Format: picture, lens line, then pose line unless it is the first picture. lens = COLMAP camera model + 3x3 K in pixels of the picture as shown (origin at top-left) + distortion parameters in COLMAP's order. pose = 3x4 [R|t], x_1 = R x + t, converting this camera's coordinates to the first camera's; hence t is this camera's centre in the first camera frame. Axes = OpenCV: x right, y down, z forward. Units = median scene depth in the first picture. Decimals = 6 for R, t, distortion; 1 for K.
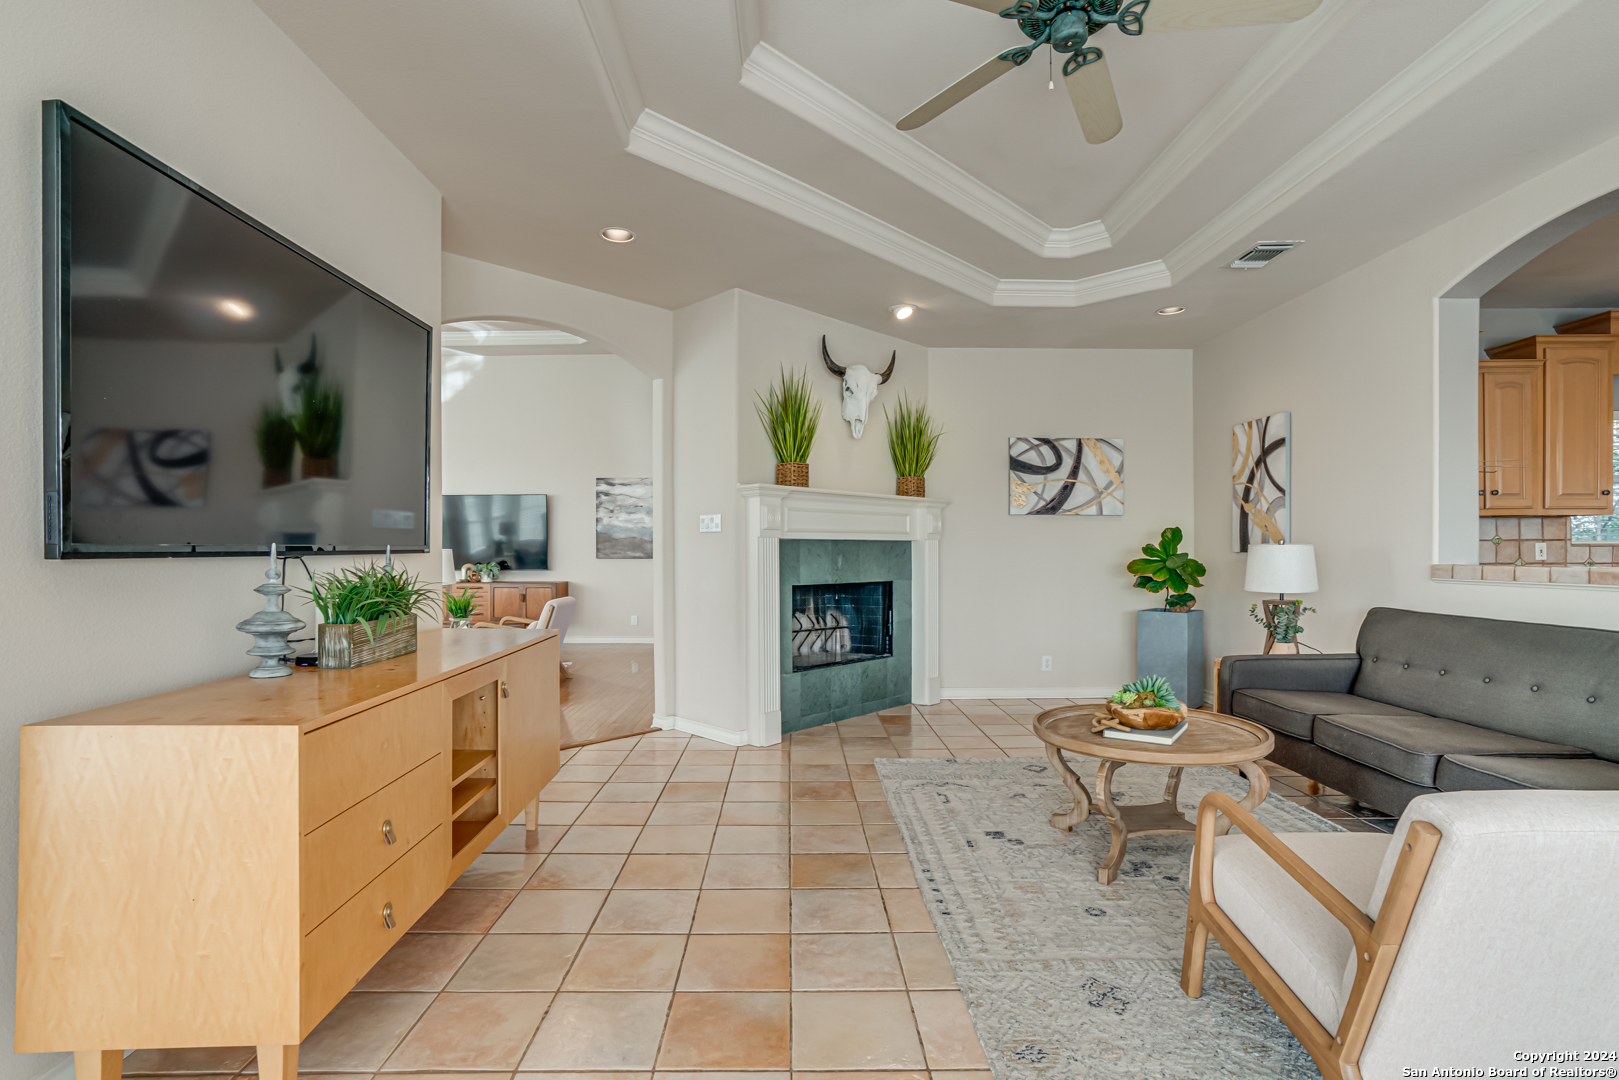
lens RADIAL K [[746.2, 0, 810.6], [0, 746.2, 524.1], [0, 0, 1]] dist [-0.054269, 0.027830]
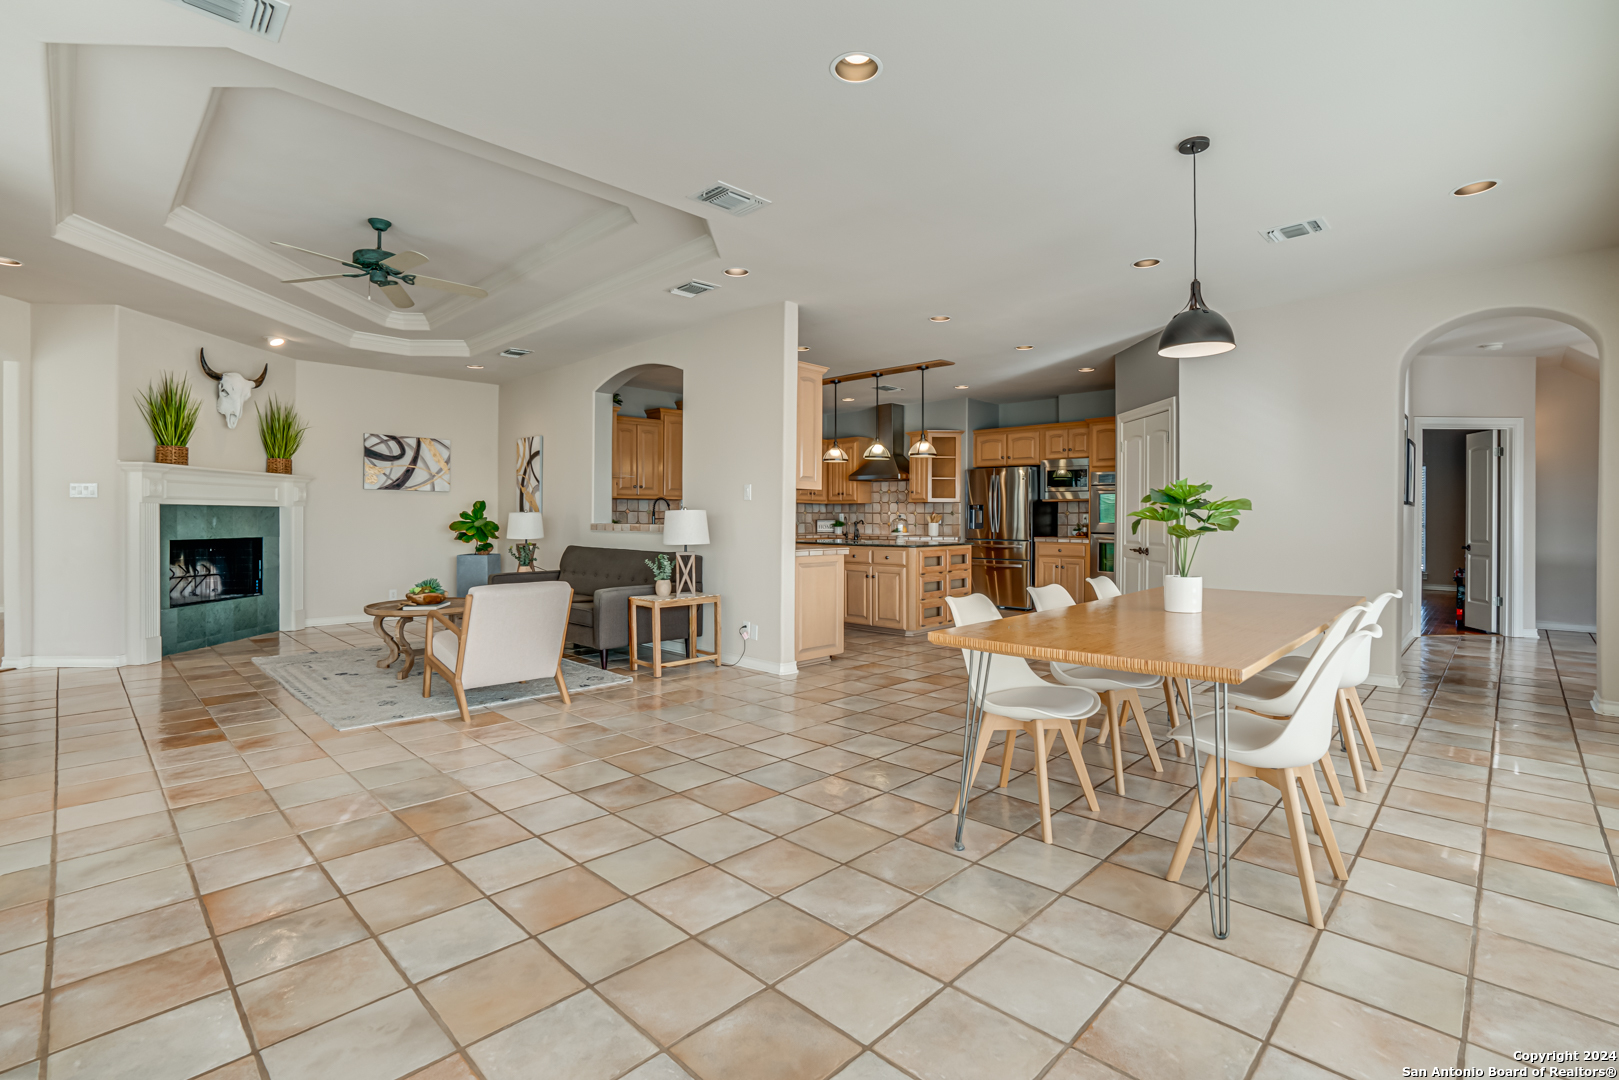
lens RADIAL K [[746.2, 0, 810.6], [0, 746.2, 524.1], [0, 0, 1]] dist [-0.054269, 0.027830]
pose [[0.713124, -0.001020, 0.701038, -0.107793], [-0.030249, 0.999023, 0.032224, -0.018254], [-0.700385, -0.044185, 0.712396, -0.620014]]
